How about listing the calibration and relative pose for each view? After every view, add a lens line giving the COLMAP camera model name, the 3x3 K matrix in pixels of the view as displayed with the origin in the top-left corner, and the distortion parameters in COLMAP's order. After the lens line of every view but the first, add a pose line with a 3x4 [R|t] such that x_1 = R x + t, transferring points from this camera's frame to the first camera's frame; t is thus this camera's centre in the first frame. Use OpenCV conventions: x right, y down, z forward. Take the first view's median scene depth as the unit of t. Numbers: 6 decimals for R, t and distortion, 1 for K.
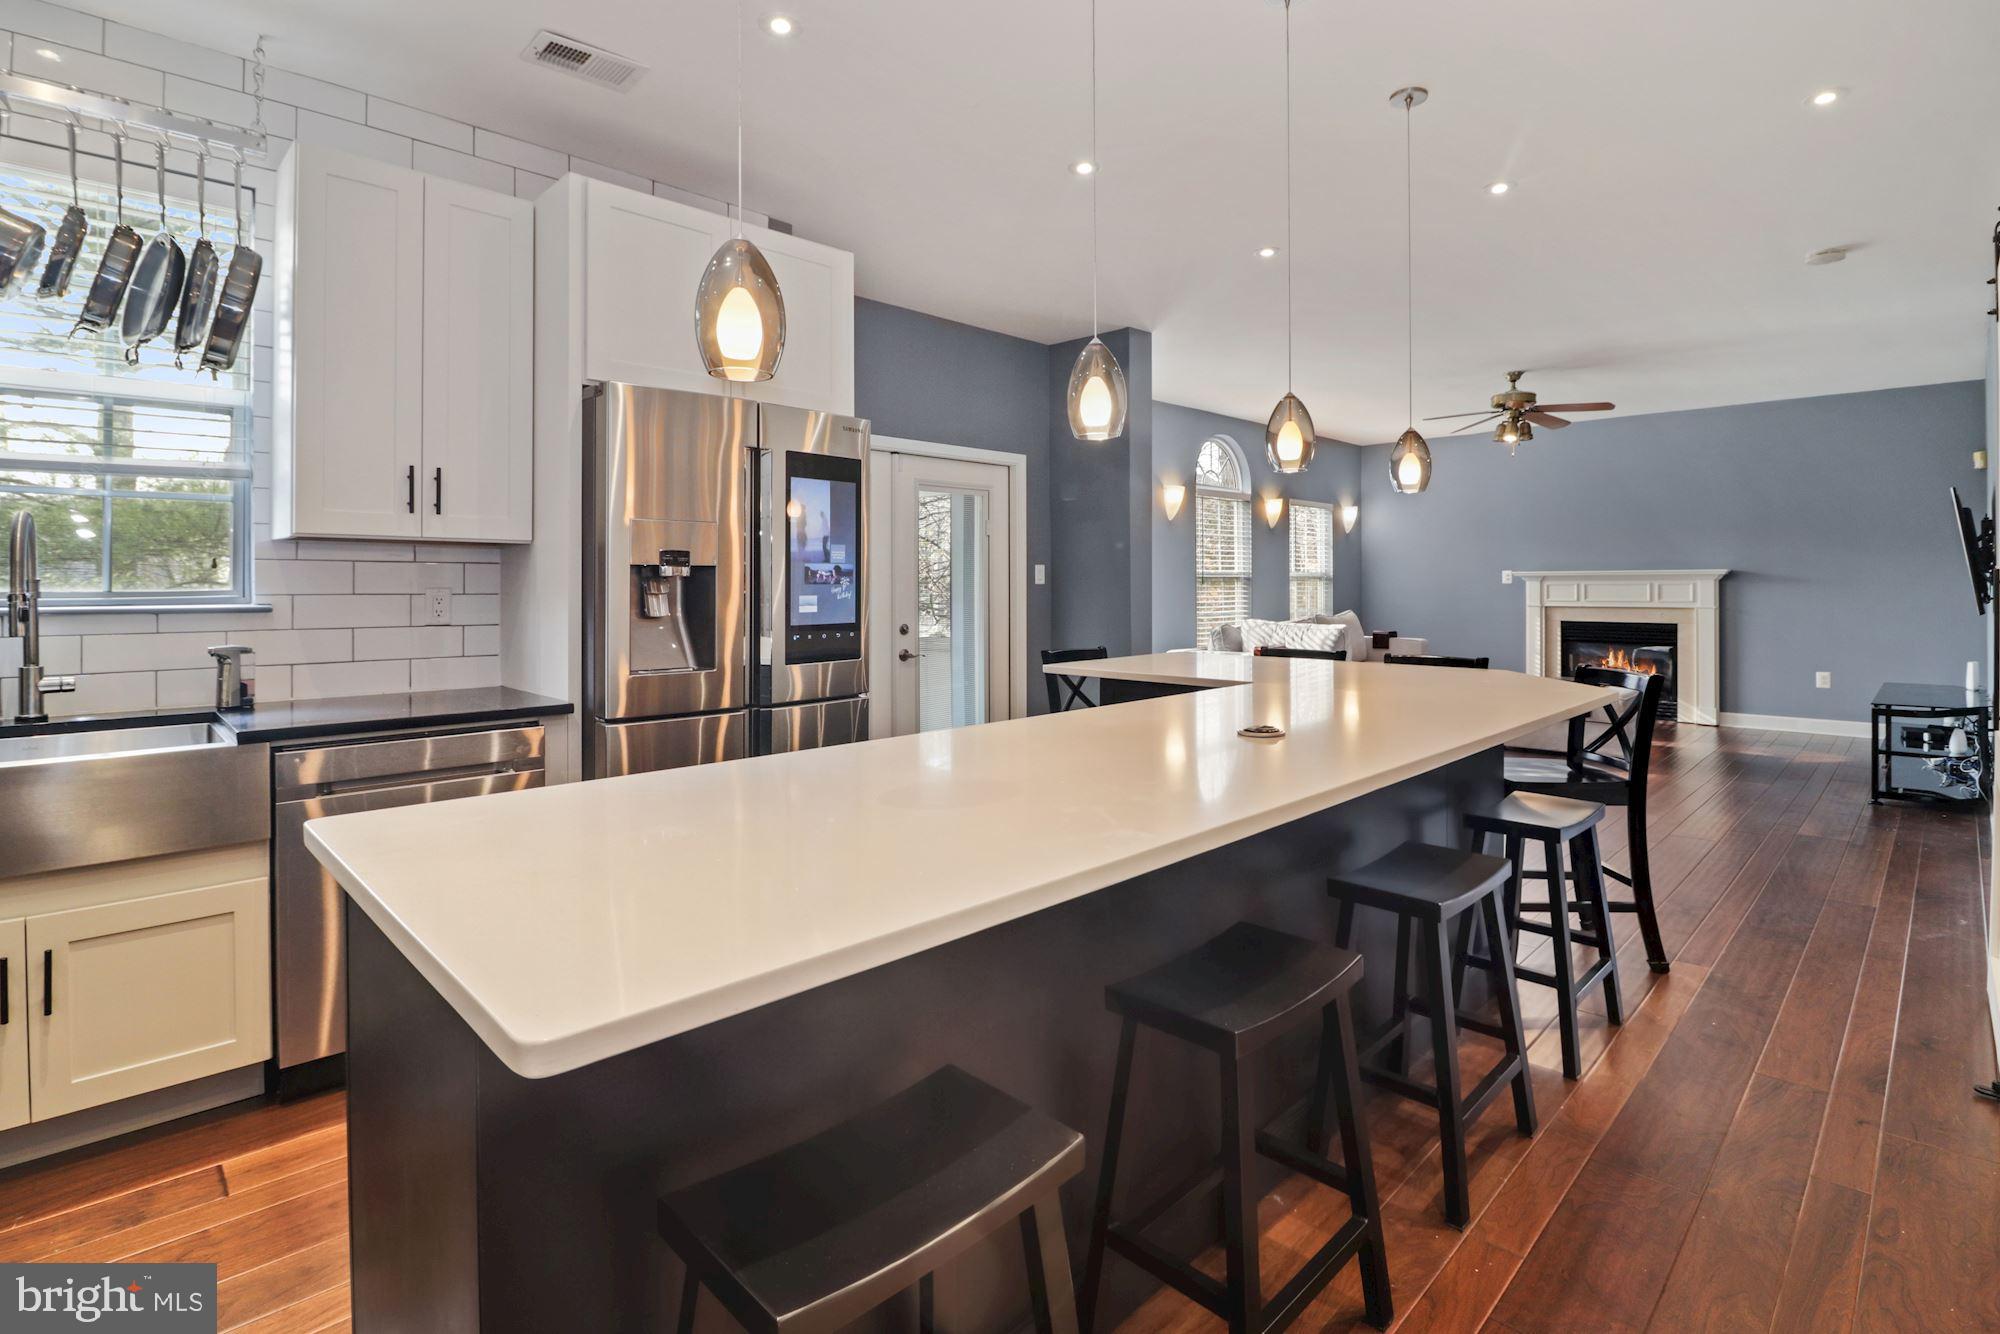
lens RADIAL K [[936.5, 0, 999.7], [0, 936.5, 592.0], [0, 0, 1]] dist [-0.002896, -0.002383]
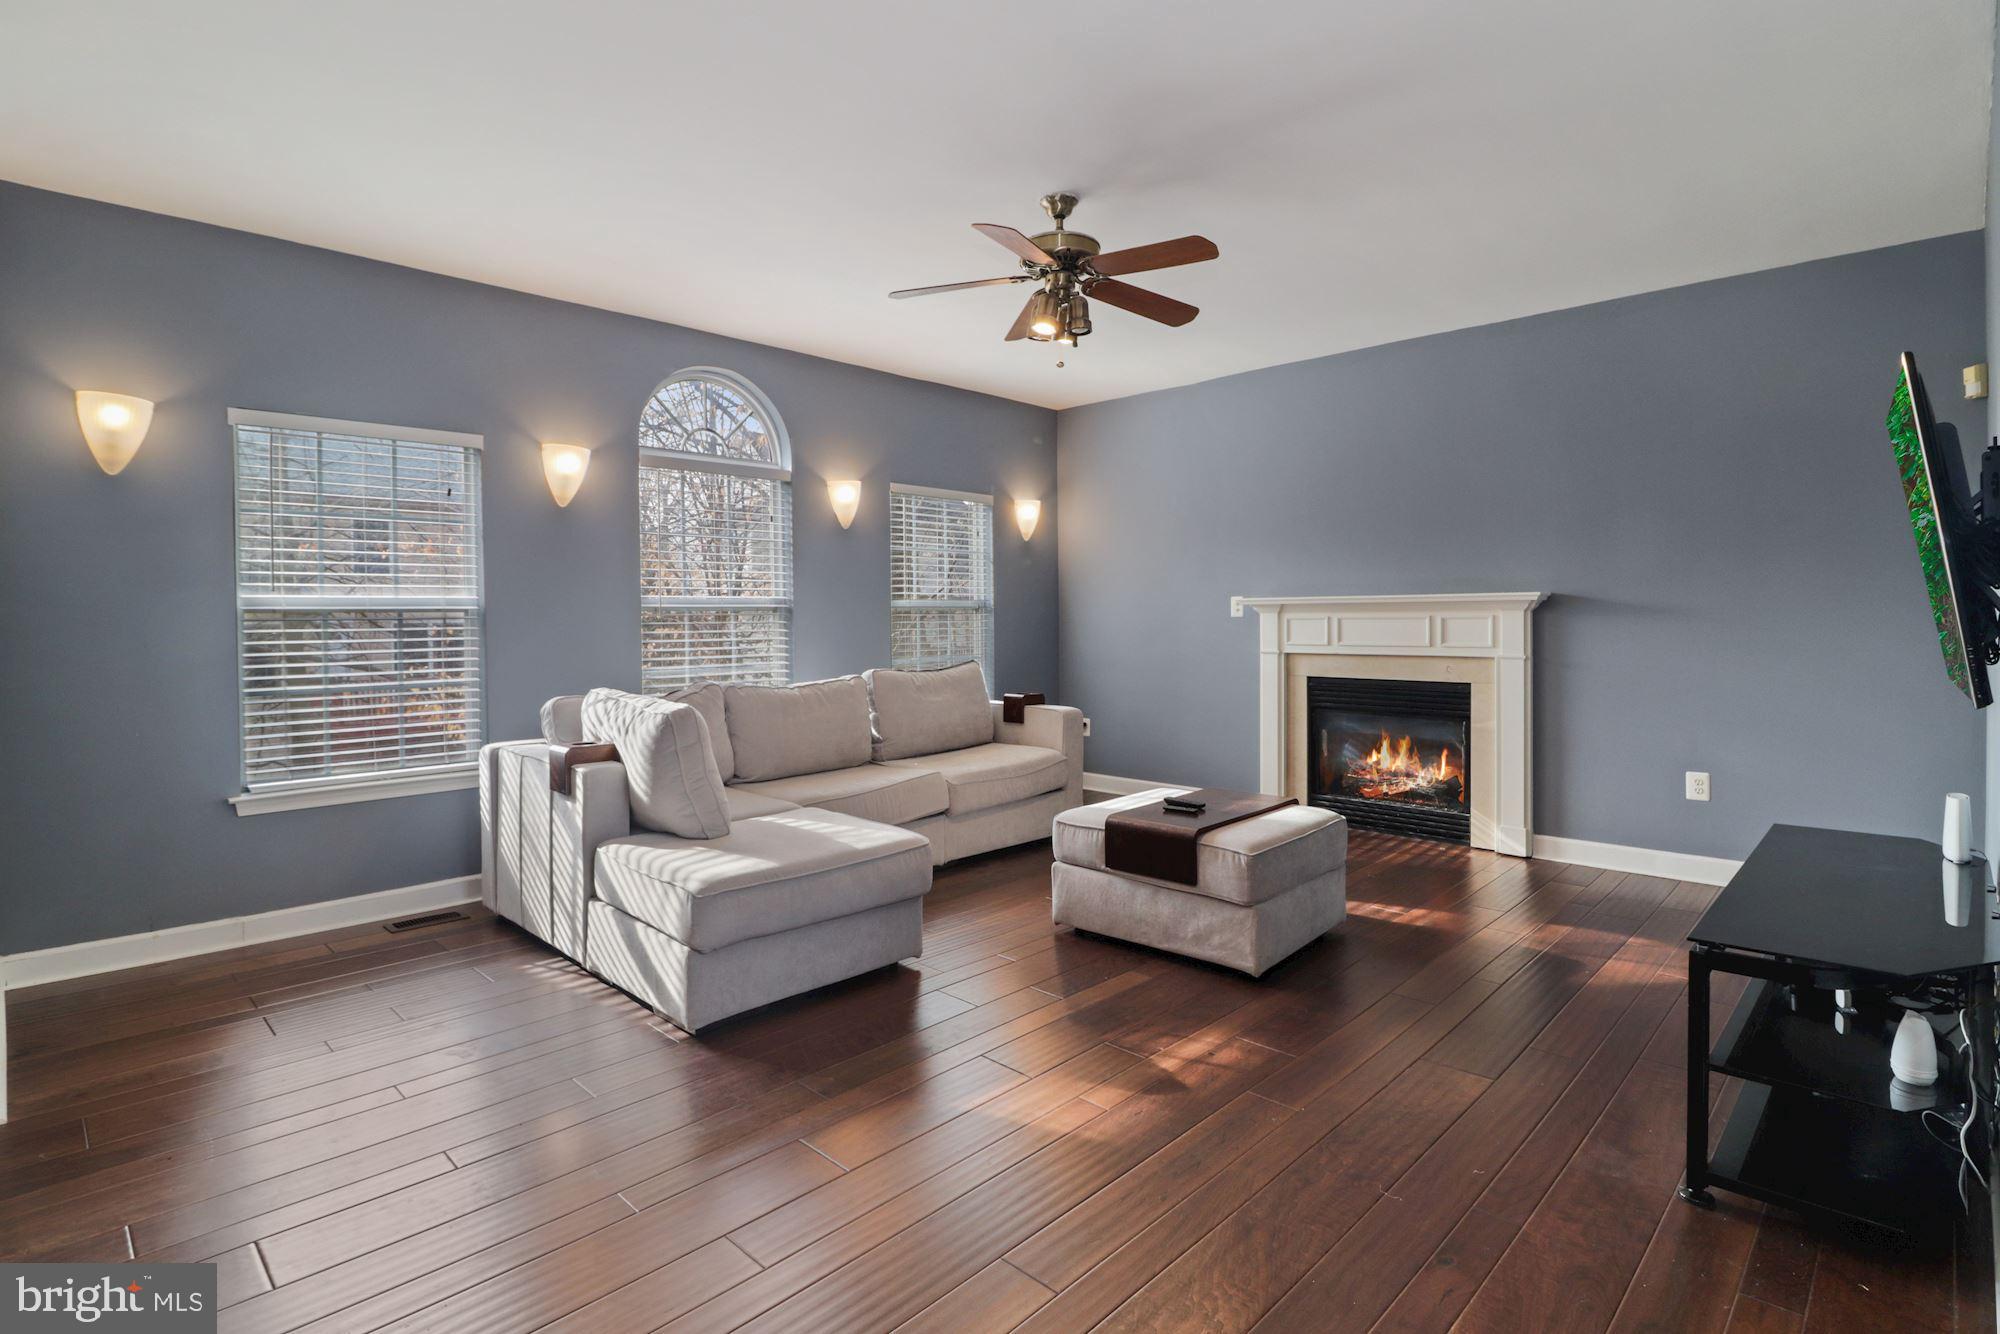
lens RADIAL K [[936.5, 0, 1014.2], [0, 936.5, 634.7], [0, 0, 1]] dist [-0.002896, -0.002383]
pose [[0.999892, -0.002467, 0.014467, 0.430869], [0.002291, 0.999923, 0.012170, -0.005502], [-0.014496, -0.012136, 0.999821, 0.411910]]
